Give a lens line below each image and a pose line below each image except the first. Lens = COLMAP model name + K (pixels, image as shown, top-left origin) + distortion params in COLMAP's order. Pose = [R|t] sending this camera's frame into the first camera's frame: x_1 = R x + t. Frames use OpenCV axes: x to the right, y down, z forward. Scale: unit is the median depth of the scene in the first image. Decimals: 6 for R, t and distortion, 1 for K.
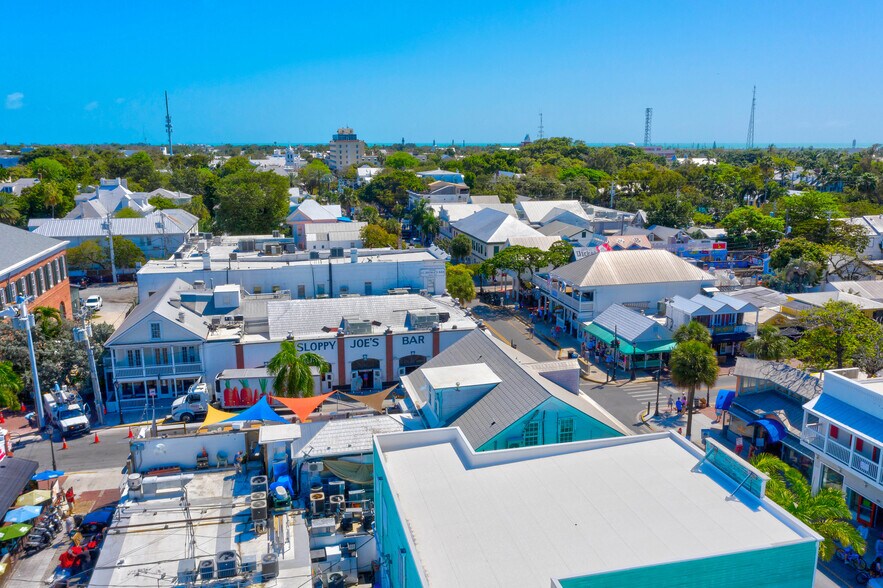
lens RADIAL K [[698.3, 0, 441.5], [0, 698.3, 294.0], [0, 0, 1]] dist [-0.004080, -0.003115]
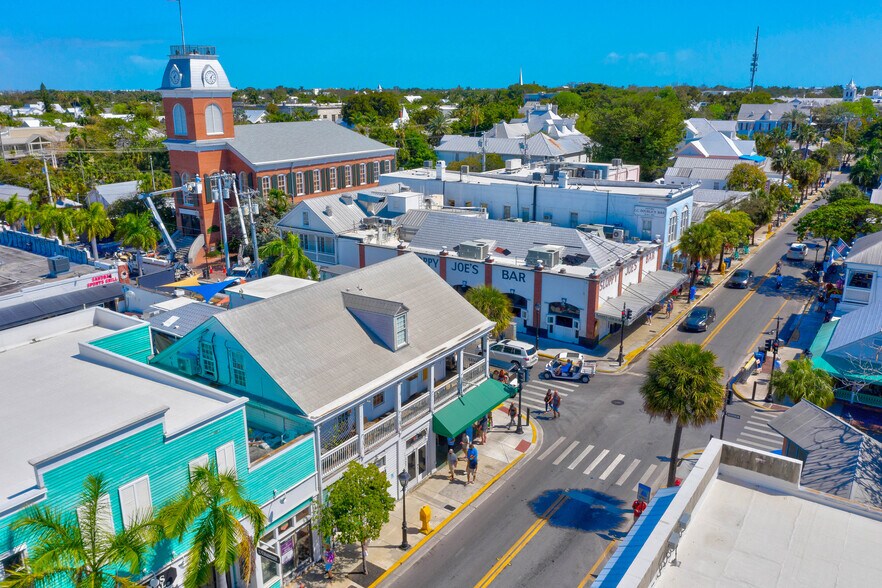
lens RADIAL K [[697.5, 0, 441.0], [0, 697.5, 294.0], [0, 0, 1]] dist [-0.004080, -0.003115]
pose [[0.667345, 0.207664, -0.715211, 0.495185], [-0.154675, 0.978045, 0.139655, -0.016309], [0.728510, 0.017427, 0.684814, 0.349444]]
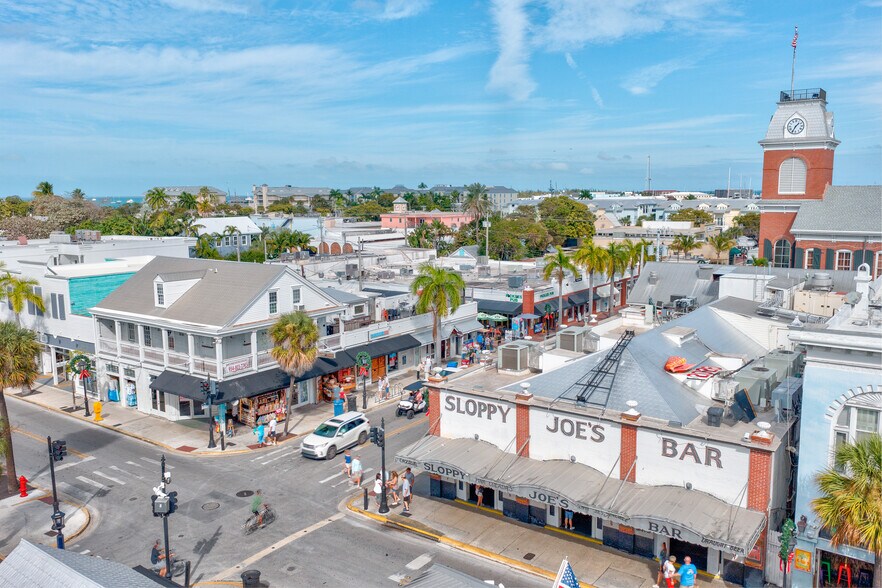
lens RADIAL K [[723.0, 0, 441.0], [0, 723.0, 294.0], [0, 0, 1]] dist [0.060581, -0.101504]
pose [[-0.763063, 0.095291, -0.639261, 0.375365], [-0.129946, 0.946256, 0.296165, -0.164610], [0.633126, 0.309062, -0.709670, 1.343016]]
